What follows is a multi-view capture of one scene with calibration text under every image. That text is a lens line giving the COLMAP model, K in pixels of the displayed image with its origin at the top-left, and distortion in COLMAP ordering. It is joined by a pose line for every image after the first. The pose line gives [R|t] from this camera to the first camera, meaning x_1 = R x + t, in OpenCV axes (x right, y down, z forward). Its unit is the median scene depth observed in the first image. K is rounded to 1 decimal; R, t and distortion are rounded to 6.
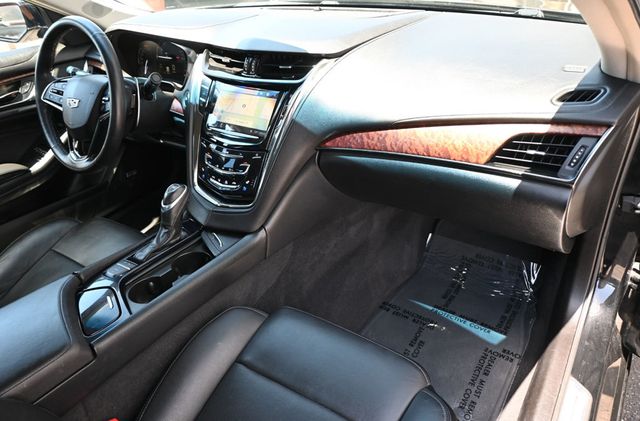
lens RADIAL K [[476.4, 0, 320.0], [0, 476.4, 210.5], [0, 0, 1]] dist [0.000079, -0.000264]
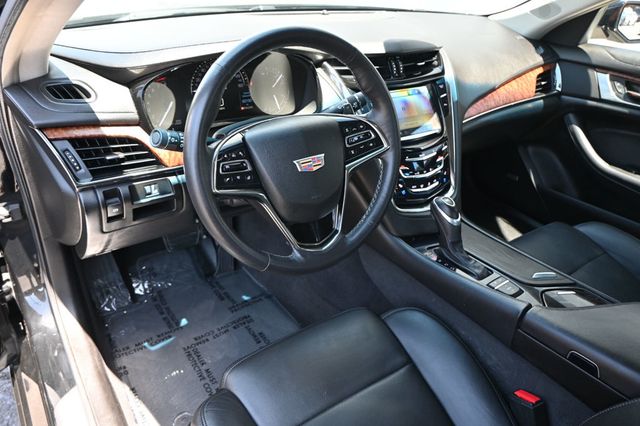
lens RADIAL K [[459.8, 0, 320.0], [0, 459.8, 213.0], [0, 0, 1]] dist [-0.000170, -0.001535]
pose [[0.328677, -0.384556, 0.862606, -1.157671], [0.405566, 0.882318, 0.238812, -0.337317], [-0.852929, 0.271351, 0.445960, 0.807861]]
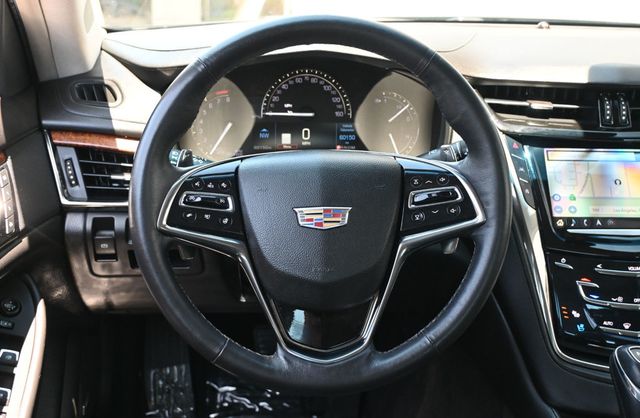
lens RADIAL K [[746.0, 0, 320.0], [0, 746.0, 209.0], [0, 0, 1]] dist [-0.001554, -0.010437]
pose [[0.765970, -0.113688, 0.632744, -0.998701], [0.247447, 0.960547, -0.126962, -0.170940], [-0.593347, 0.253820, 0.763882, 0.575670]]
